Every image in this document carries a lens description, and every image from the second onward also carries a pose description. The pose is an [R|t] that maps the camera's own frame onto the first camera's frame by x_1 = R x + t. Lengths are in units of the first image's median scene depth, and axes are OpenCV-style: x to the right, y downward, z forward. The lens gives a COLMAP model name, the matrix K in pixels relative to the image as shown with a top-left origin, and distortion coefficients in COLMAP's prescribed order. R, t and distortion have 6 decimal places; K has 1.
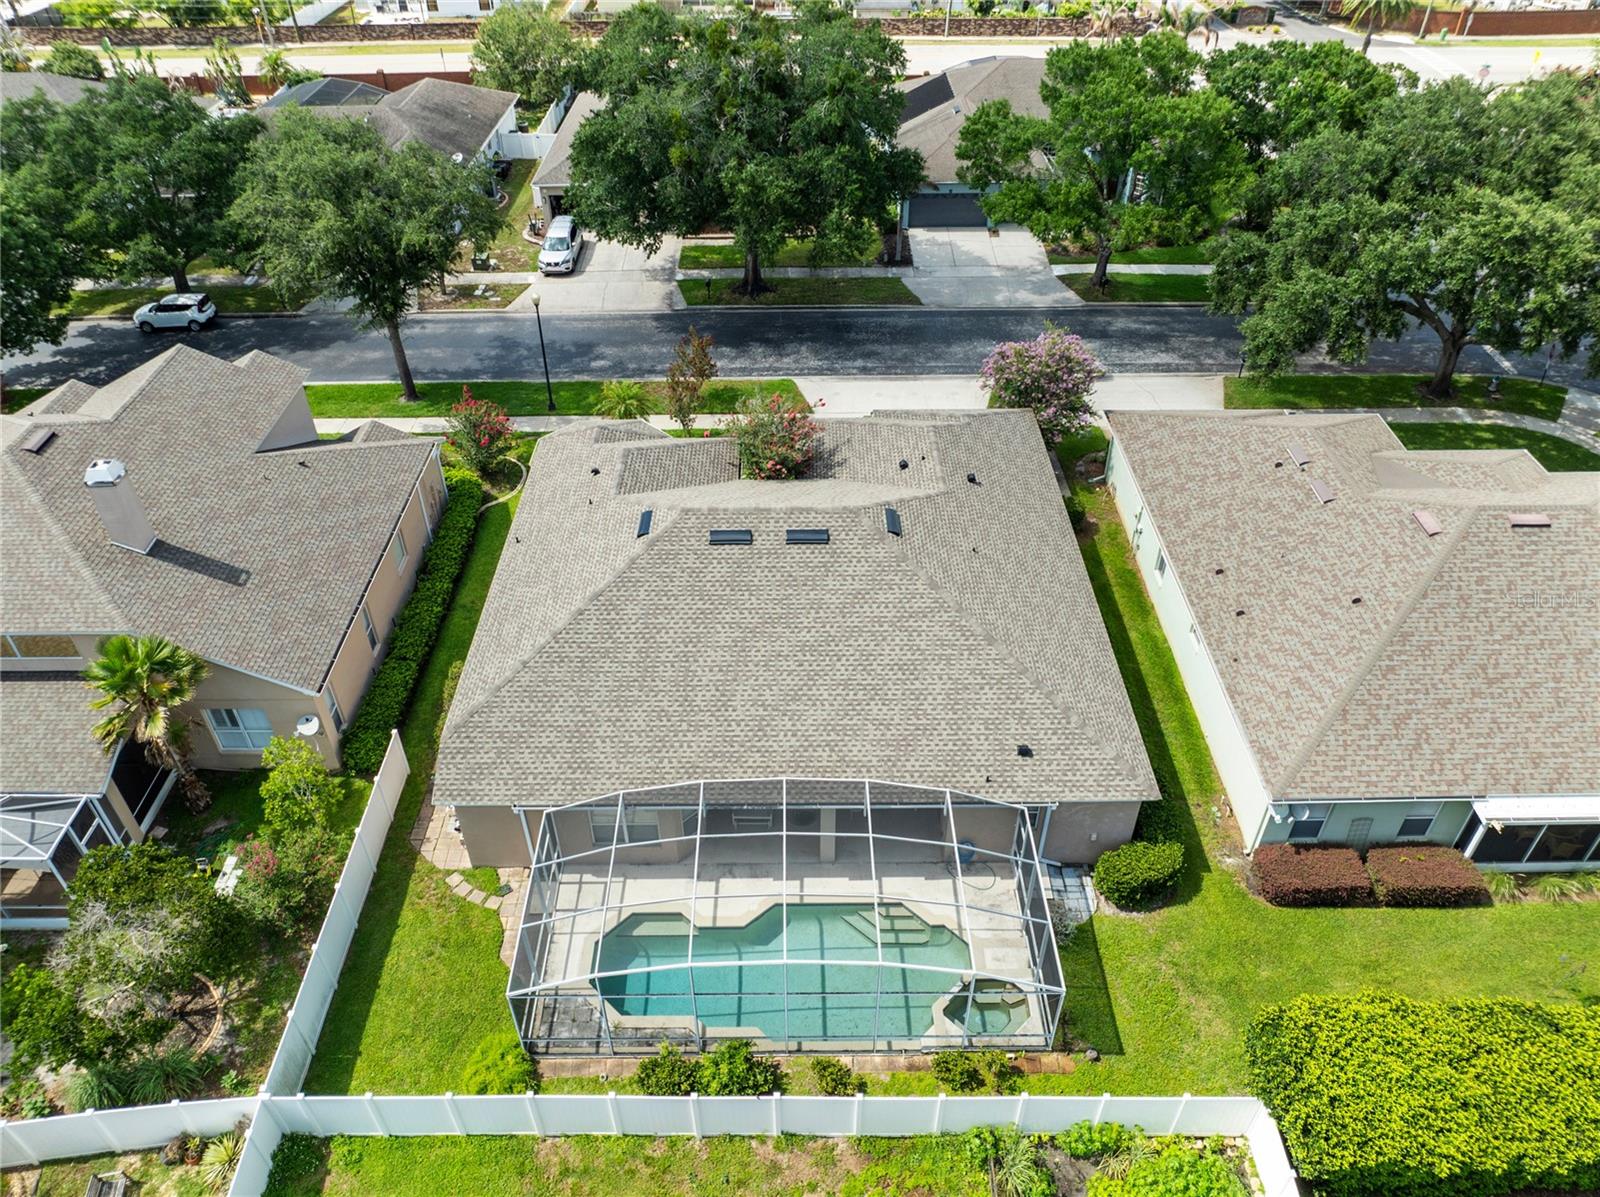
lens RADIAL K [[1122.9, 0, 800.0], [0, 1122.9, 598.5], [0, 0, 1]] dist [-0.036439, -0.002050]
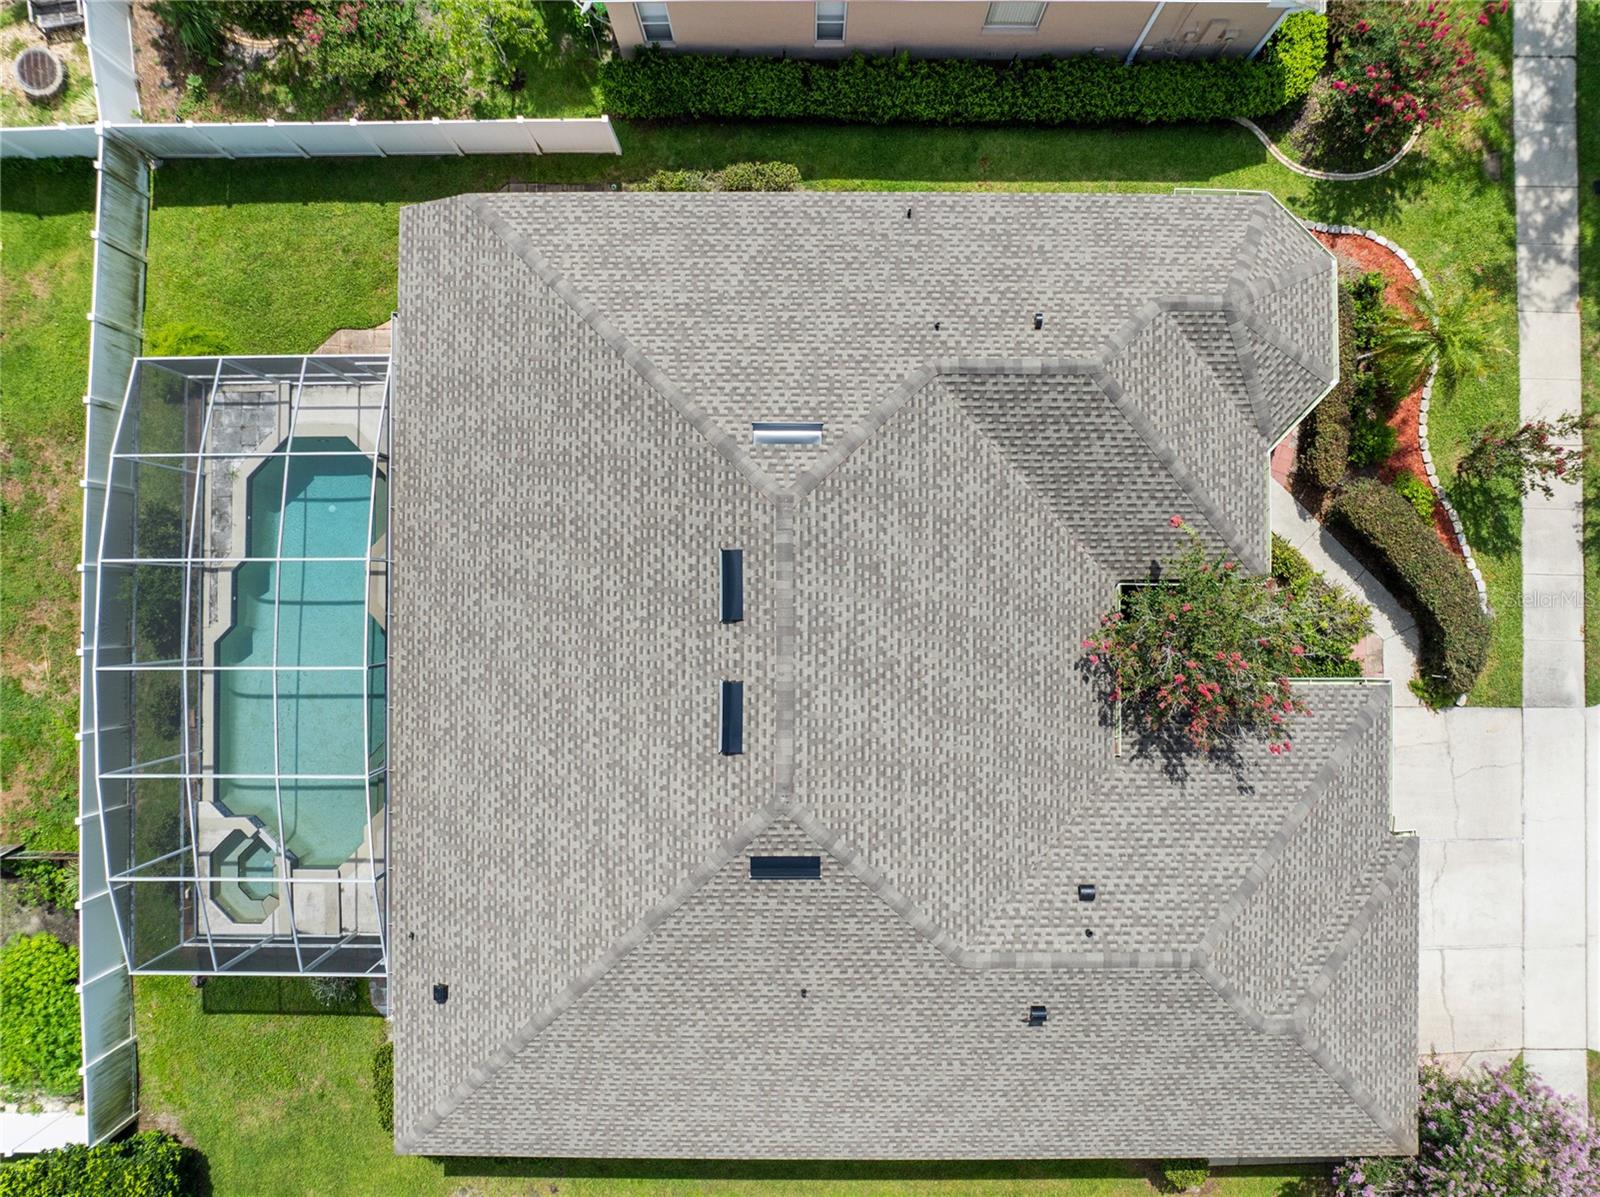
lens RADIAL K [[1122.9, 0, 800.0], [0, 1122.9, 598.5], [0, 0, 1]] dist [-0.036439, -0.002050]
pose [[0.000549, 0.999836, -0.018095, -0.043114], [-0.639989, 0.014256, 0.768252, -0.512190], [0.768384, 0.011159, 0.639892, 0.655835]]
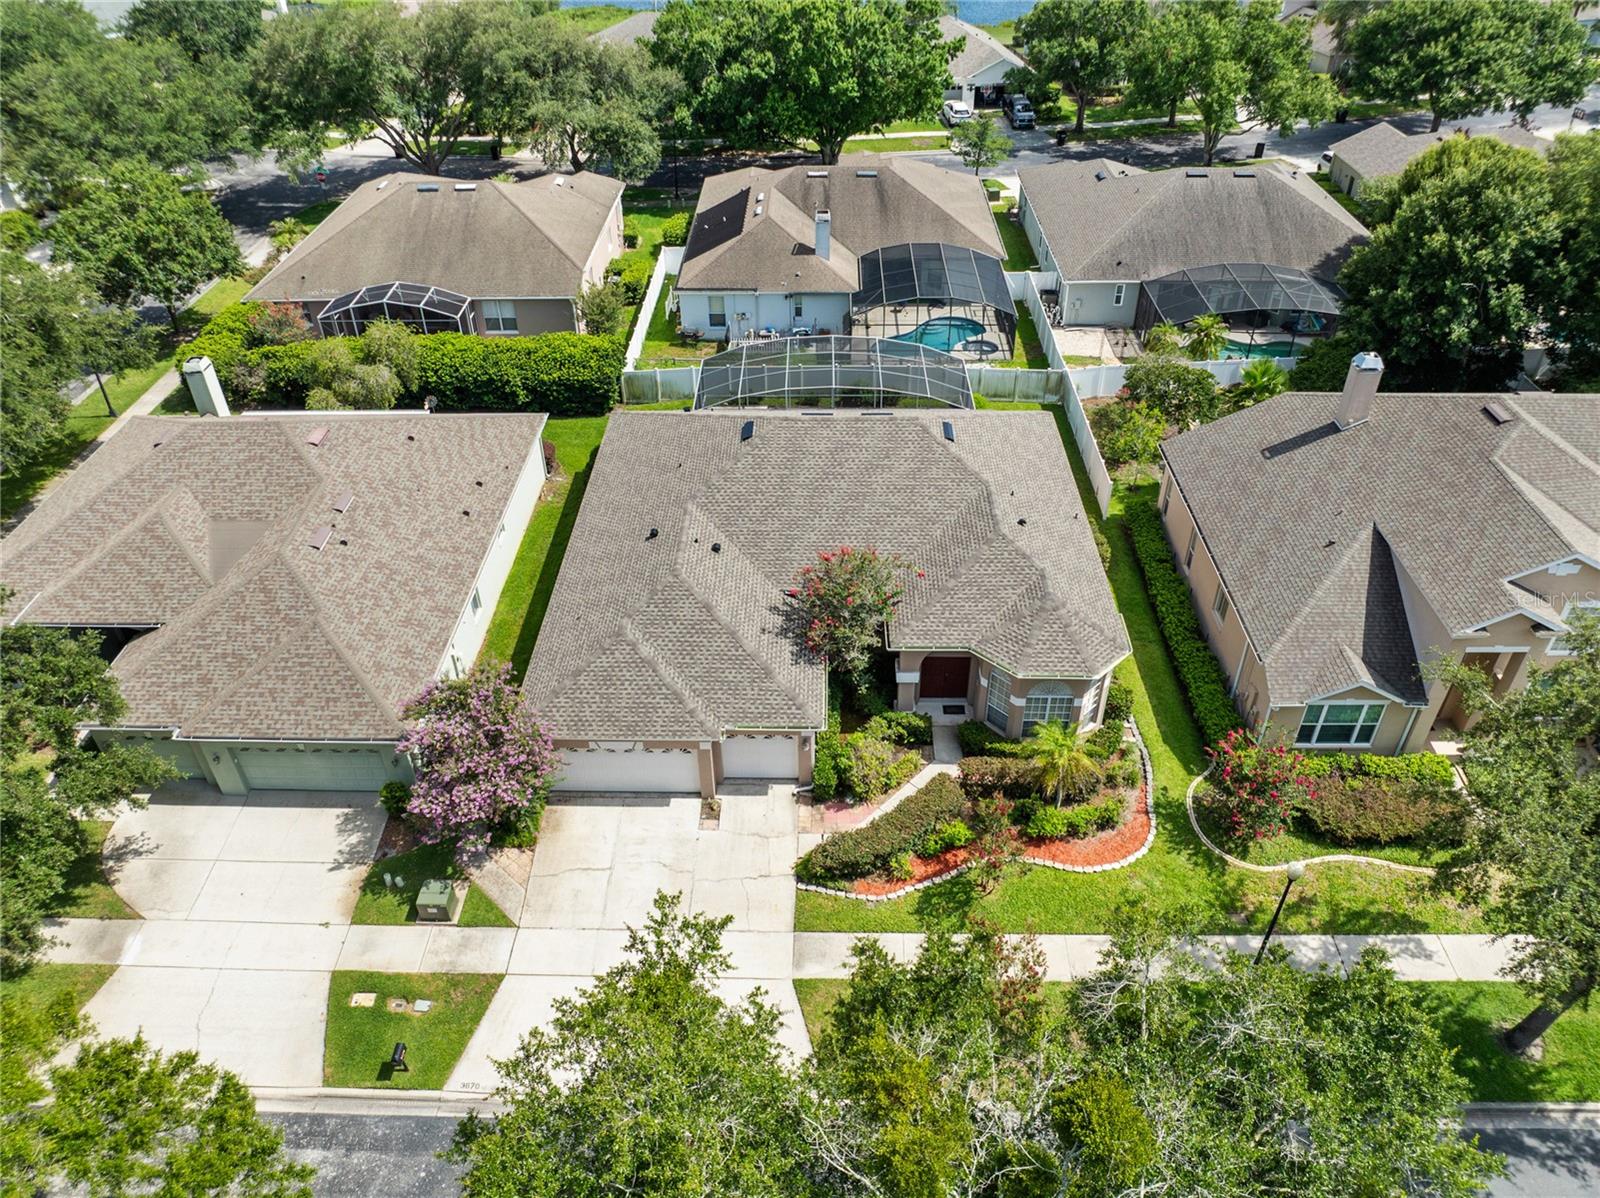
lens RADIAL K [[1122.9, 0, 800.0], [0, 1122.9, 599.0], [0, 0, 1]] dist [-0.036439, -0.002050]
pose [[-0.999544, -0.006034, 0.029581, -0.011219], [0.027375, 0.231992, 0.972333, -1.262830], [-0.012730, 0.972699, -0.231721, 1.506622]]
